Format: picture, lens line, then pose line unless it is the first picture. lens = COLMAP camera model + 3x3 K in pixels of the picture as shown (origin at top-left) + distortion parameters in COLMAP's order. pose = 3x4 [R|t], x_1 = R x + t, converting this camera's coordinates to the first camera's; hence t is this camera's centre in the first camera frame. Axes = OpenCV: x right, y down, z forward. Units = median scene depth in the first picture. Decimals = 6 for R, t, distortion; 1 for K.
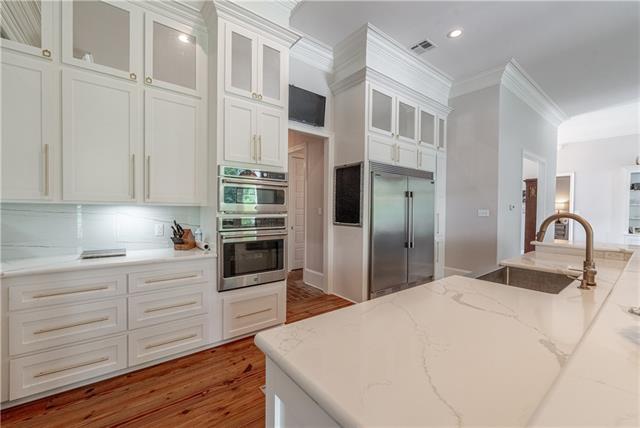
lens RADIAL K [[262.7, 0, 320.0], [0, 262.7, 214.0], [0, 0, 1]] dist [-0.001834, -0.000759]
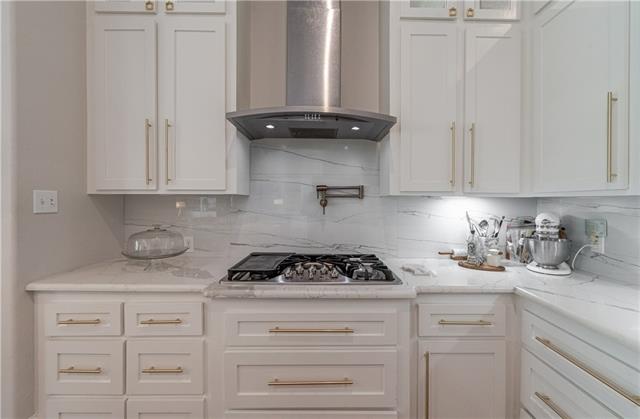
lens RADIAL K [[276.4, 0, 320.8], [0, 276.4, 205.3], [0, 0, 1]] dist [-0.000469, -0.000080]
pose [[-0.611938, -0.004245, -0.790895, -0.114835], [-0.019192, 0.999771, 0.009484, -0.007347], [0.790673, 0.020982, -0.611879, 0.574092]]
